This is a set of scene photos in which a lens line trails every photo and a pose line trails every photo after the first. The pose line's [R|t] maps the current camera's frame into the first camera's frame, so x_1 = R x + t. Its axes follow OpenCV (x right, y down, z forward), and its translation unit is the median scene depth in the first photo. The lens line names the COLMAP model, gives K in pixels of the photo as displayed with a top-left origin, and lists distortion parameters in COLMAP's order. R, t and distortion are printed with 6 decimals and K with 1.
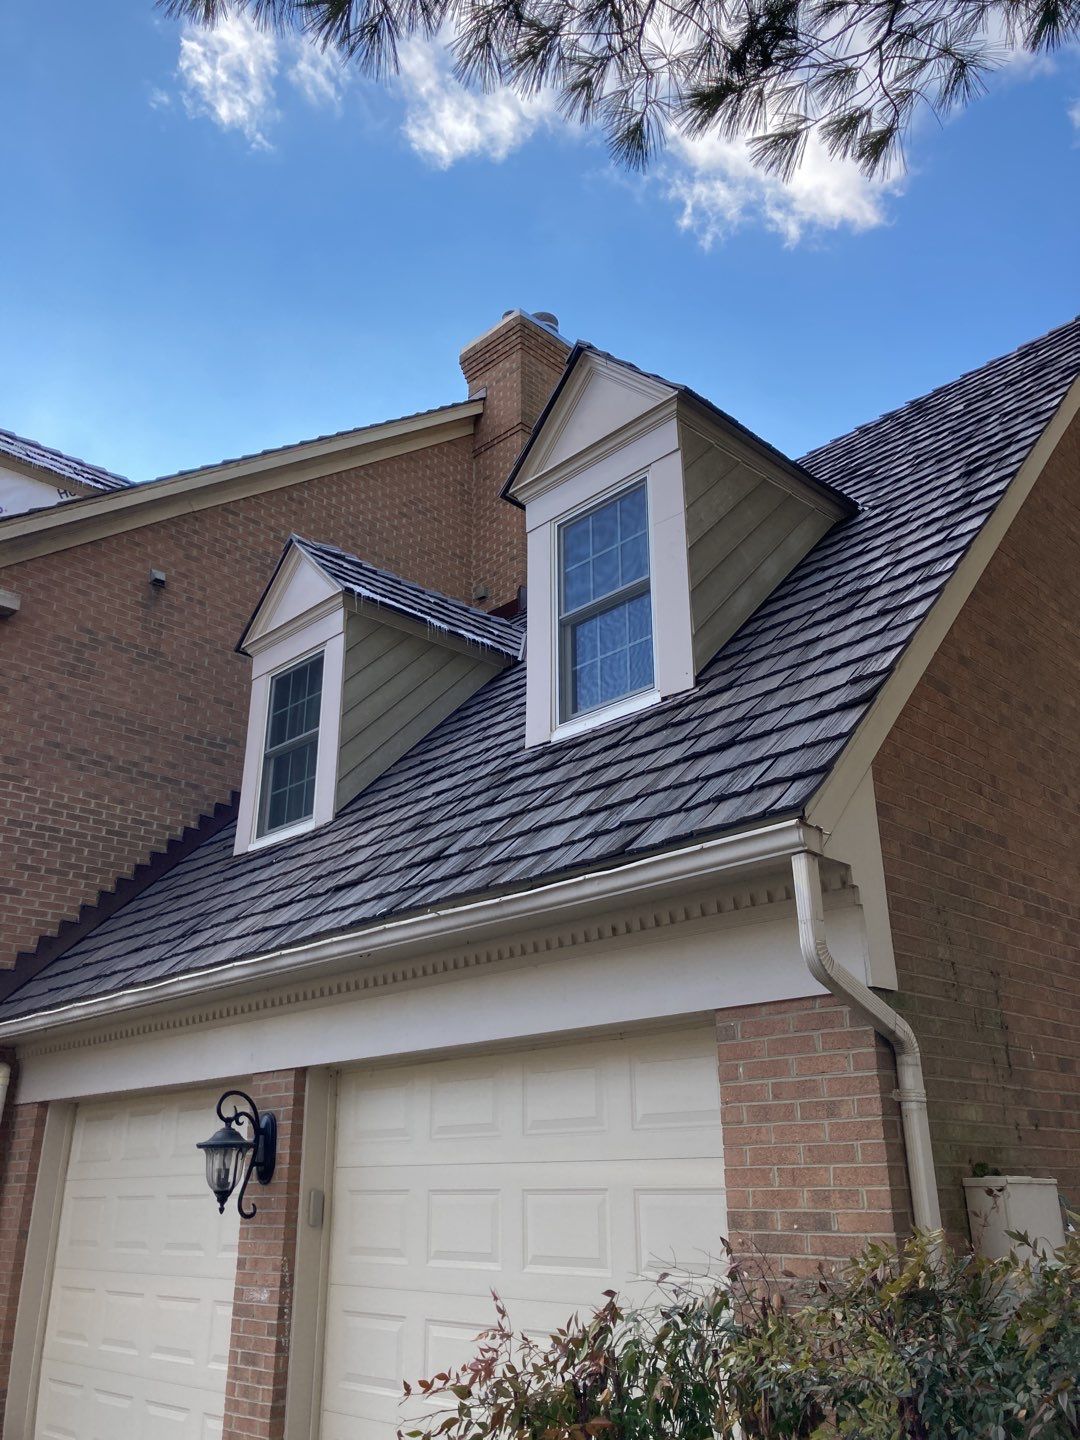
lens RADIAL K [[1180.4, 0, 540.1], [0, 1180.4, 713.5], [0, 0, 1]] dist [0.032938, -0.053368]
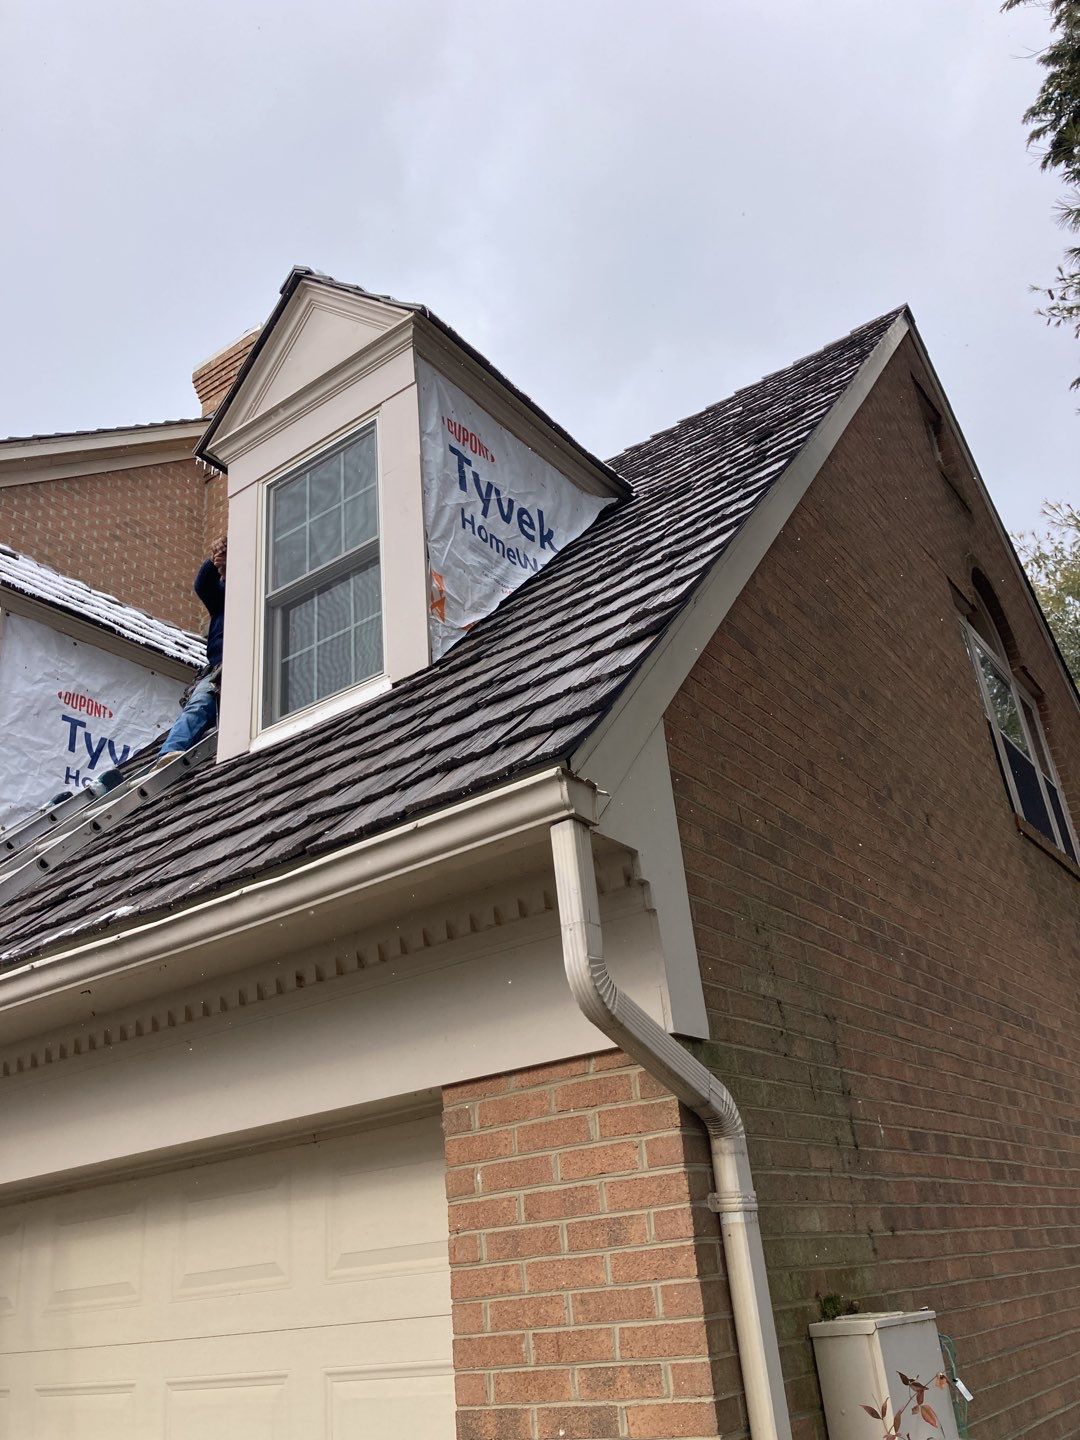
lens RADIAL K [[1180.4, 0, 535.8], [0, 1180.4, 723.1], [0, 0, 1]] dist [0.032938, -0.053368]
pose [[0.982997, 0.005440, 0.183539, 0.072282], [0.008683, 0.997066, -0.076055, 0.092527], [-0.183414, 0.076355, 0.980066, 0.306891]]
